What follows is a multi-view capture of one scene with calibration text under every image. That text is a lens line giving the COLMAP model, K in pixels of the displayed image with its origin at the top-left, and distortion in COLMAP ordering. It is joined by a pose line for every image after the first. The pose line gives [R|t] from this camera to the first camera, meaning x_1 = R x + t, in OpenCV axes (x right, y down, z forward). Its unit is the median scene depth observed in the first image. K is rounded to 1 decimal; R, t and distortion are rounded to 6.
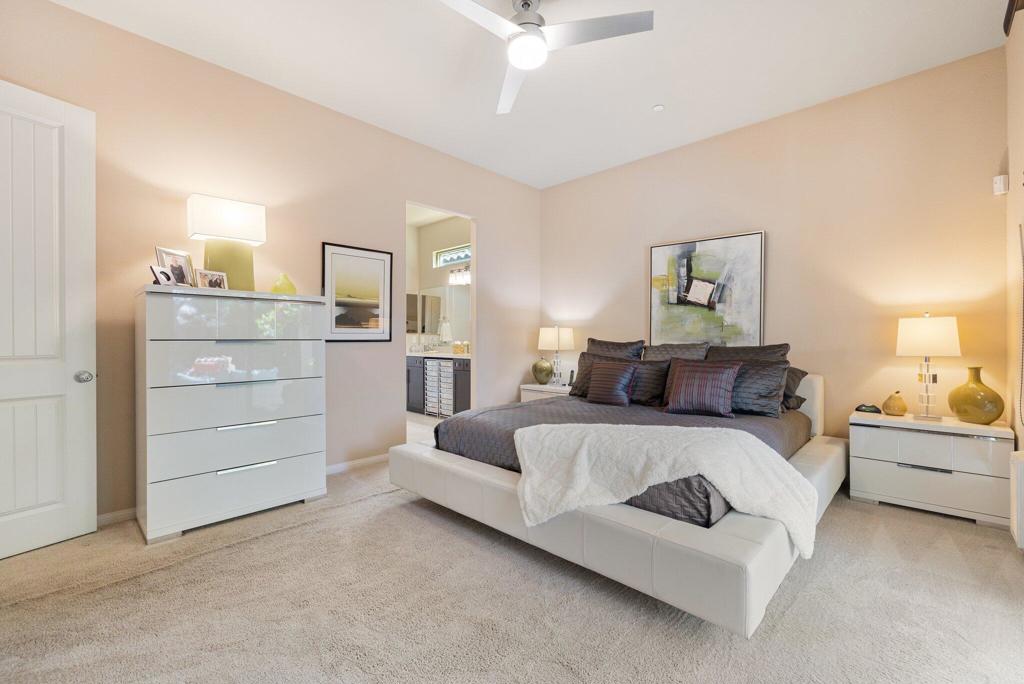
lens RADIAL K [[435.5, 0, 512.5], [0, 435.5, 344.5], [0, 0, 1]] dist [-0.000320, 0.000344]
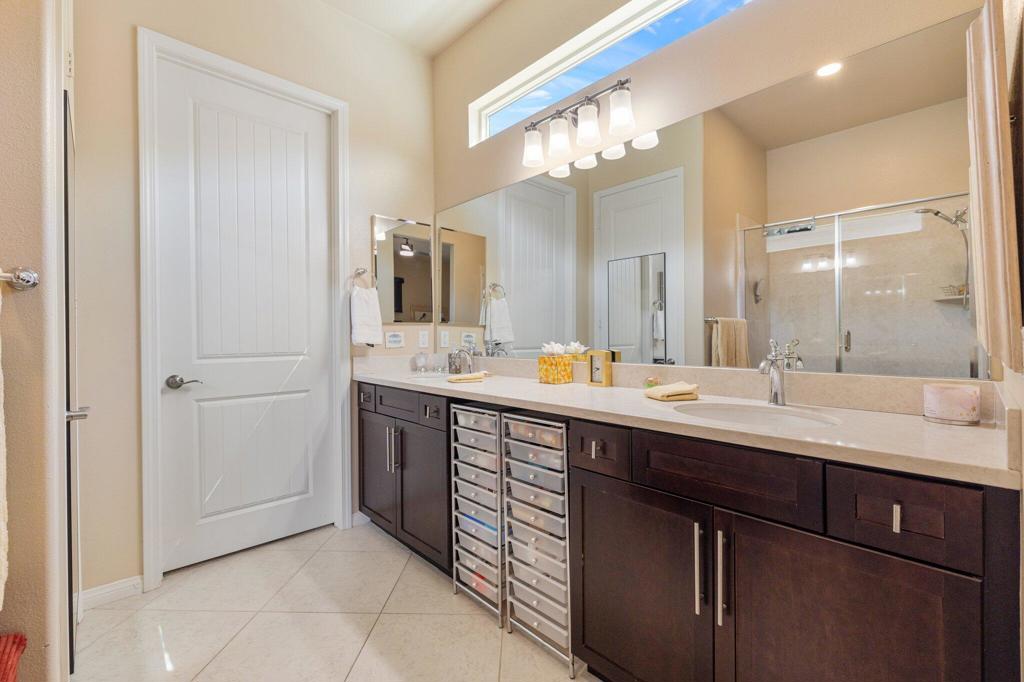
lens RADIAL K [[435.5, 0, 514.9], [0, 435.5, 339.9], [0, 0, 1]] dist [-0.000320, 0.000344]
pose [[0.998806, -0.009189, -0.047974, -0.137057], [0.009076, 0.999956, -0.002555, -0.009169], [0.047995, 0.002117, 0.998845, 0.674303]]
